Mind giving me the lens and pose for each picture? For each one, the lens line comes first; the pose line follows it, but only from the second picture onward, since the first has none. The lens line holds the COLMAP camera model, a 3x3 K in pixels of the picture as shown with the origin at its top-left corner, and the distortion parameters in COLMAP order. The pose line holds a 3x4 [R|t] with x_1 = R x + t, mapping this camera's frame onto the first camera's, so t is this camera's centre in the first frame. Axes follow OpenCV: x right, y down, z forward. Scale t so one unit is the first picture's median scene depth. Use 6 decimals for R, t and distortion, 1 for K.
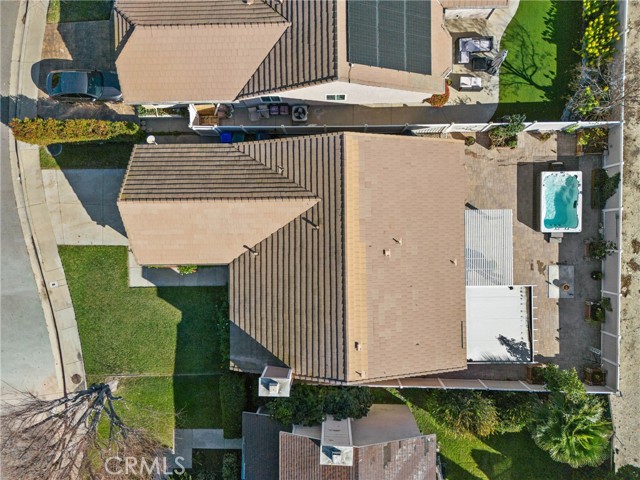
lens RADIAL K [[471.1, 0, 320.0], [0, 471.1, 240.0], [0, 0, 1]] dist [0.088091, -0.082140]
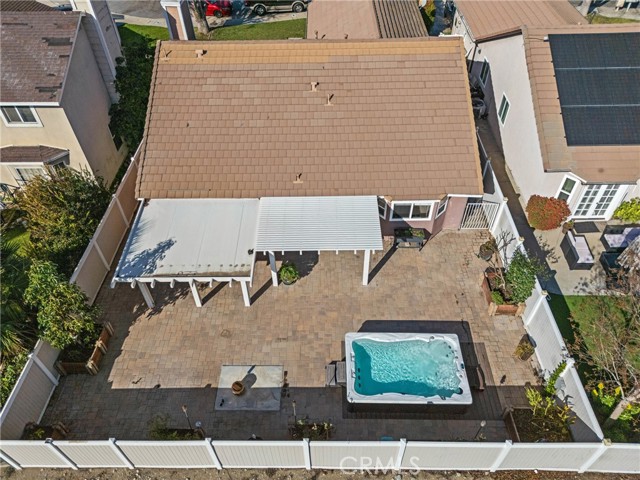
lens RADIAL K [[471.1, 0, 320.0], [0, 471.1, 240.0], [0, 0, 1]] dist [0.088091, -0.082140]
pose [[-0.015079, 0.734292, -0.678667, 0.751354], [-0.999766, -0.000535, 0.021634, 0.000661], [0.015523, 0.678834, 0.734128, 0.532511]]
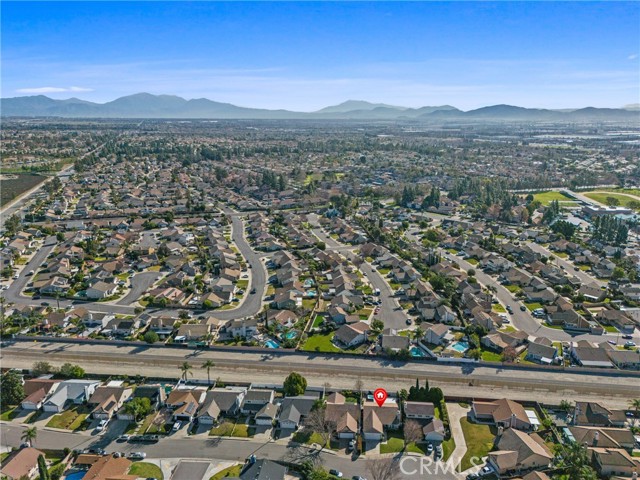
lens RADIAL K [[471.1, 0, 320.0], [0, 471.1, 240.0], [0, 0, 1]] dist [0.088091, -0.082140]
pose [[0.109124, -0.231317, 0.966739, -5.659131], [0.994021, 0.021791, -0.106990, -0.146625], [0.003682, 0.972634, 0.232312, -2.771072]]
